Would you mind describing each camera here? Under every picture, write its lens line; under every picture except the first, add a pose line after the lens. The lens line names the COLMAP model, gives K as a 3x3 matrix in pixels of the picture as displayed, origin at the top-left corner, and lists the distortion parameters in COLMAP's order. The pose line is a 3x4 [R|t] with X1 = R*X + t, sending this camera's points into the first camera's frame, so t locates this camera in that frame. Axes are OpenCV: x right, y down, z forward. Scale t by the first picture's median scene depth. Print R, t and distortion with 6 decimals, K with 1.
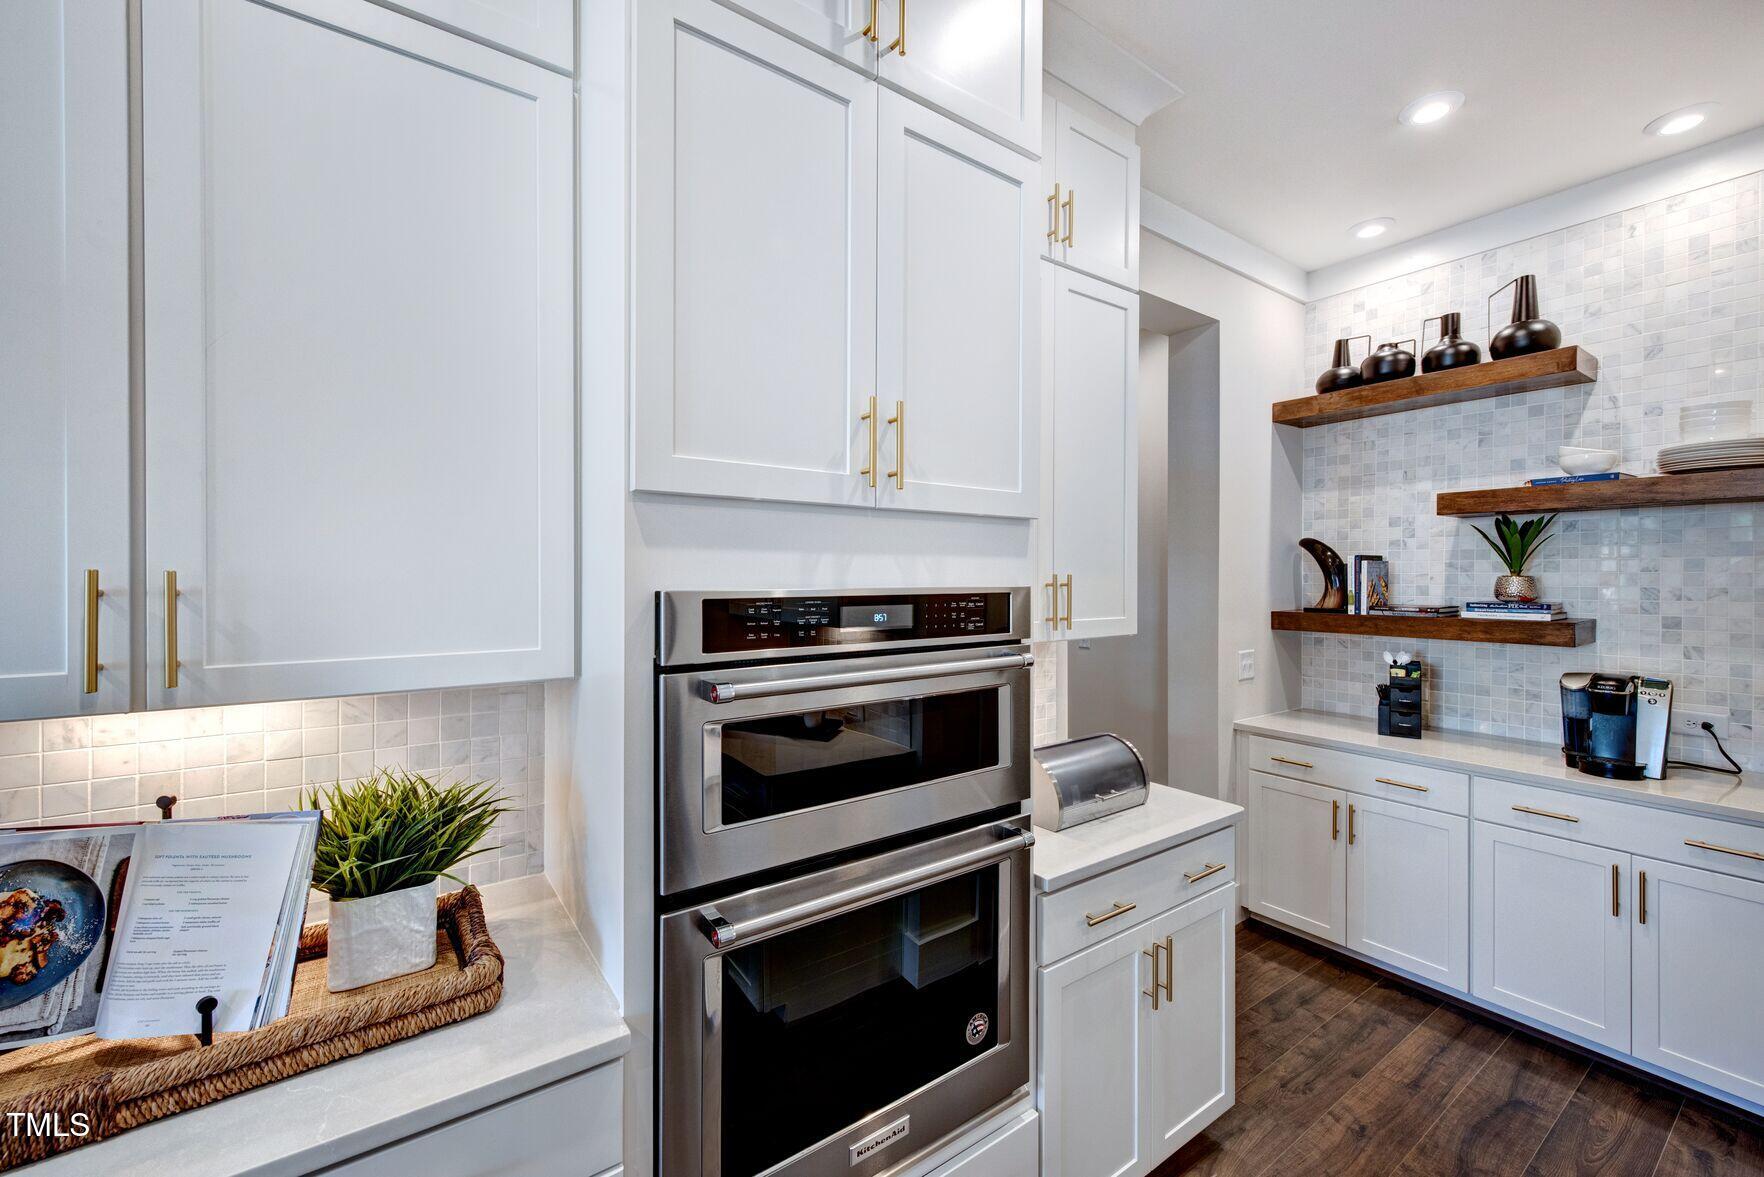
lens RADIAL K [[727.4, 0, 879.9], [0, 727.4, 564.6], [0, 0, 1]] dist [-0.000763, -0.000197]
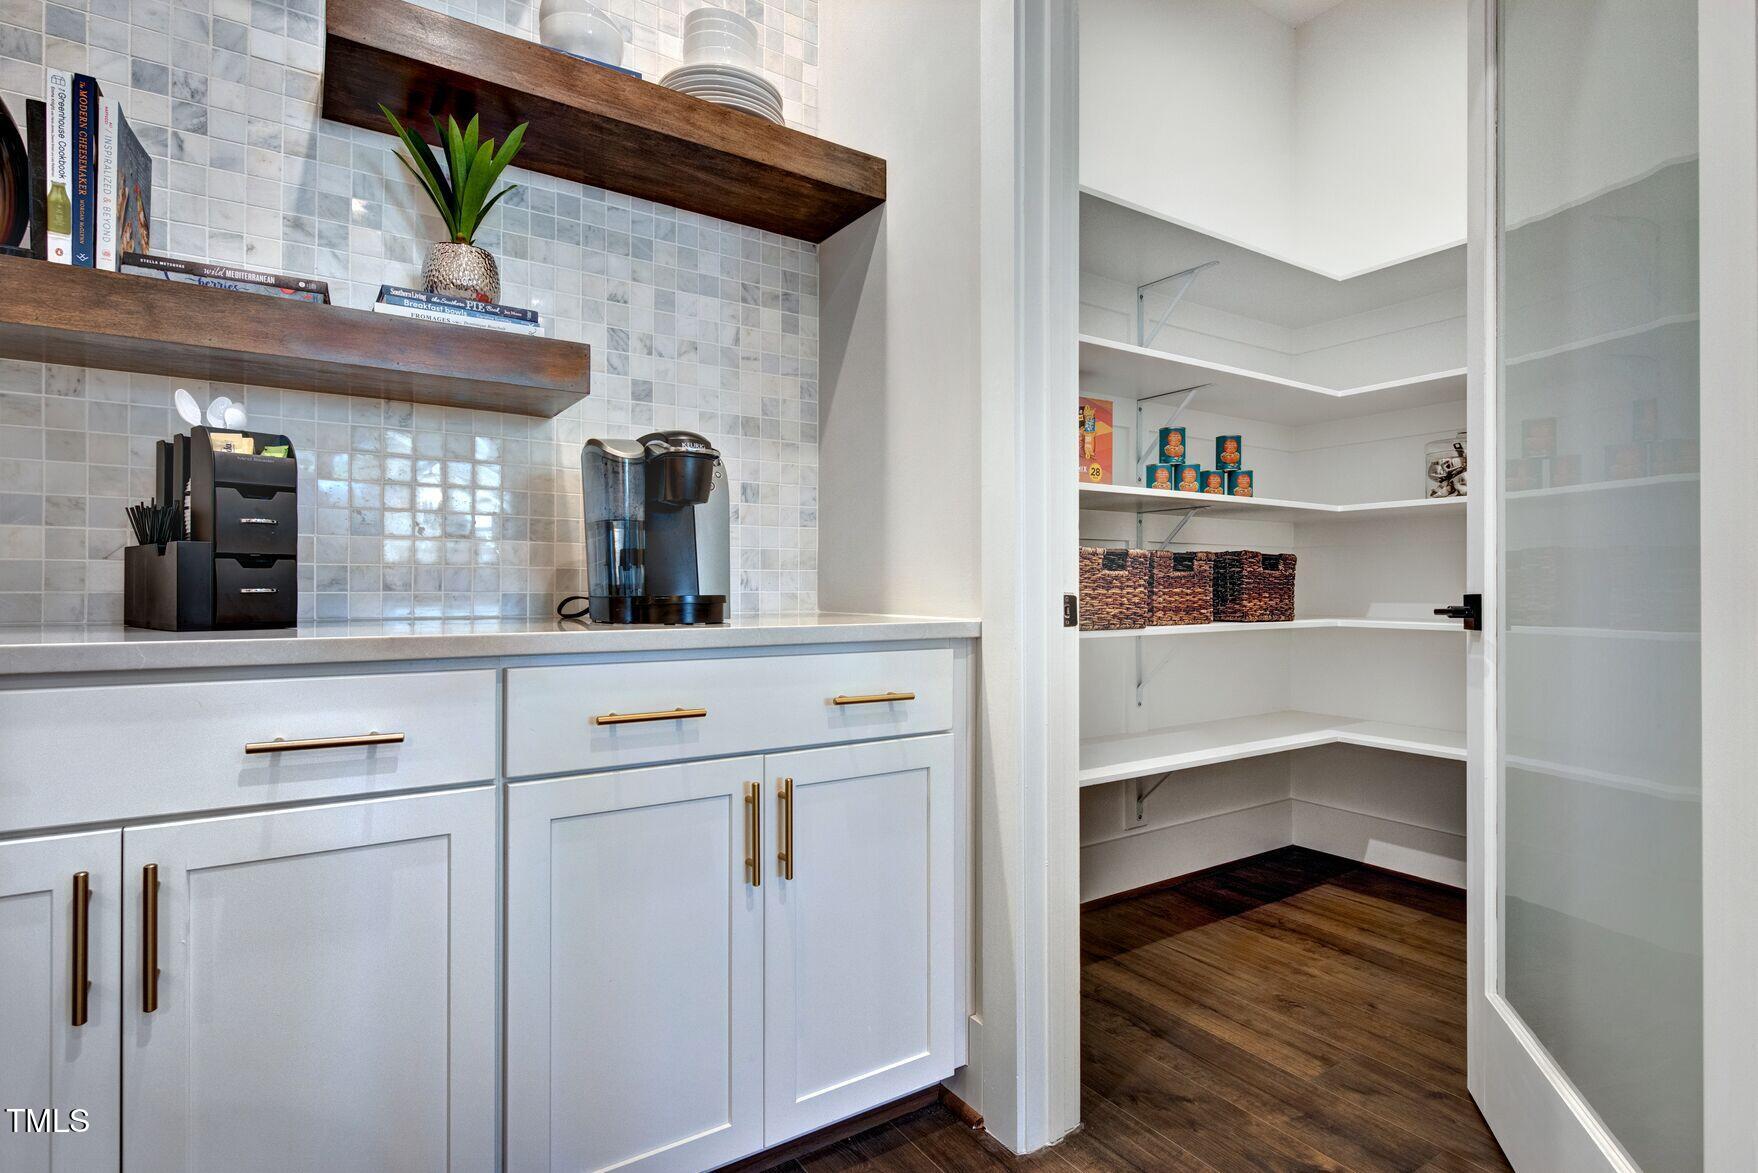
lens RADIAL K [[901.9, 0, 879.0], [0, 901.9, 586.5], [0, 0, 1]] dist [-0.001582, -0.007898]
pose [[0.048190, -0.000242, 0.998838, 0.327091], [-0.001823, 0.999998, 0.000331, 0.226658], [-0.998837, -0.001836, 0.048189, 0.717446]]
